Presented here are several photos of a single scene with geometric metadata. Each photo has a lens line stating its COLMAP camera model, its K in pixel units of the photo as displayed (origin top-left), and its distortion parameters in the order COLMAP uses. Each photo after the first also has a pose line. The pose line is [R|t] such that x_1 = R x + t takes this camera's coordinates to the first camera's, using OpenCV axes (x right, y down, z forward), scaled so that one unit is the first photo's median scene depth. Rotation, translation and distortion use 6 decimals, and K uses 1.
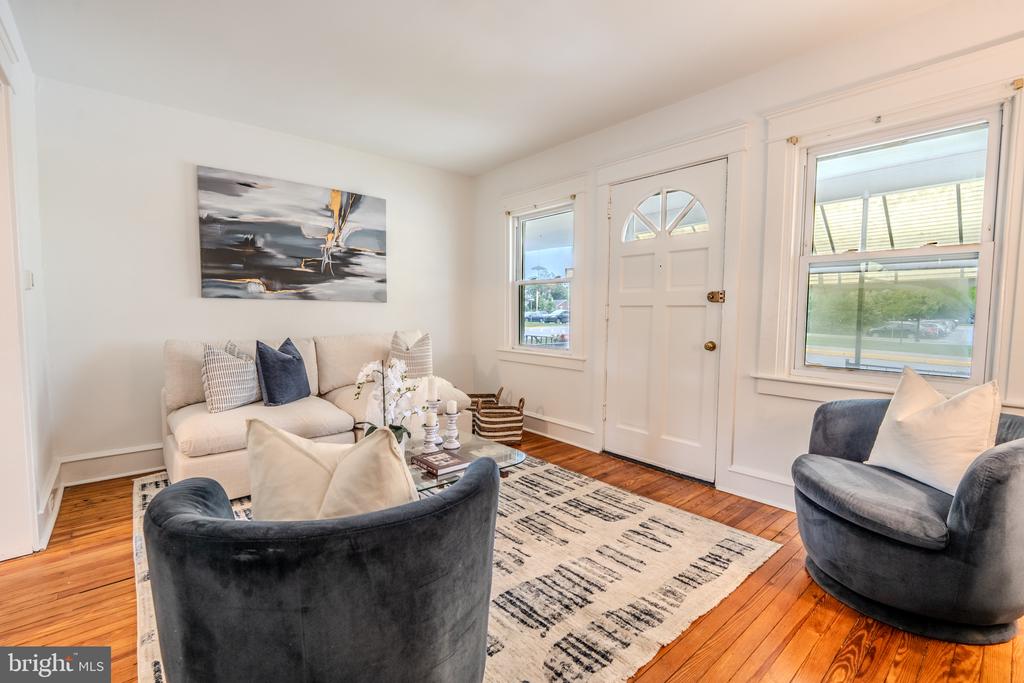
lens RADIAL K [[452.7, 0, 510.2], [0, 452.7, 339.8], [0, 0, 1]] dist [-0.014119, 0.003530]
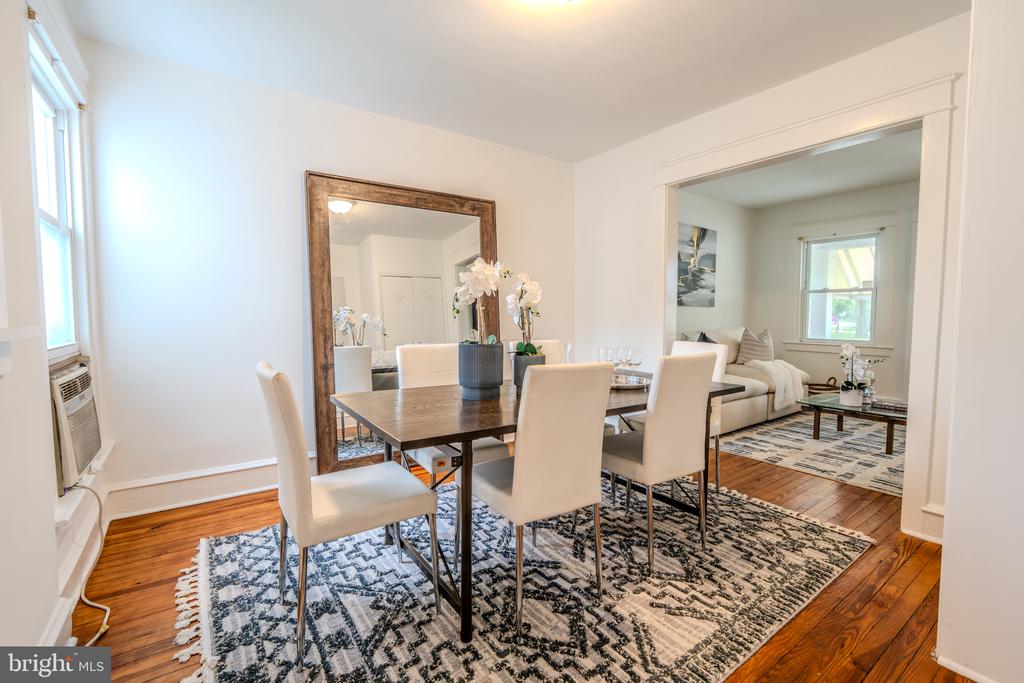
lens RADIAL K [[452.7, 0, 510.2], [0, 452.7, 339.8], [0, 0, 1]] dist [-0.014119, 0.003530]
pose [[0.995429, 0.000464, -0.095499, -0.896736], [-0.000985, 0.999985, -0.005412, 0.028298], [0.095495, 0.005481, 0.995415, -0.478953]]
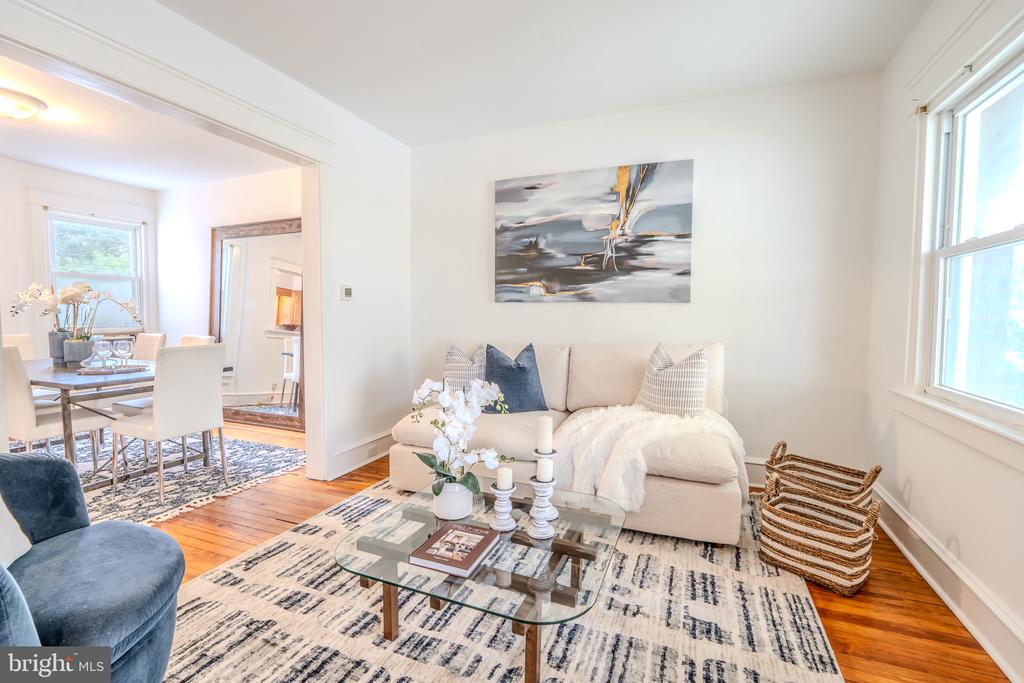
lens RADIAL K [[452.7, 0, 510.2], [0, 452.7, 339.8], [0, 0, 1]] dist [-0.014119, 0.003530]
pose [[0.451791, 0.046766, -0.890897, 0.287681], [-0.056168, 0.998135, 0.023911, -0.028974], [0.890354, 0.039238, 0.453575, 0.500866]]
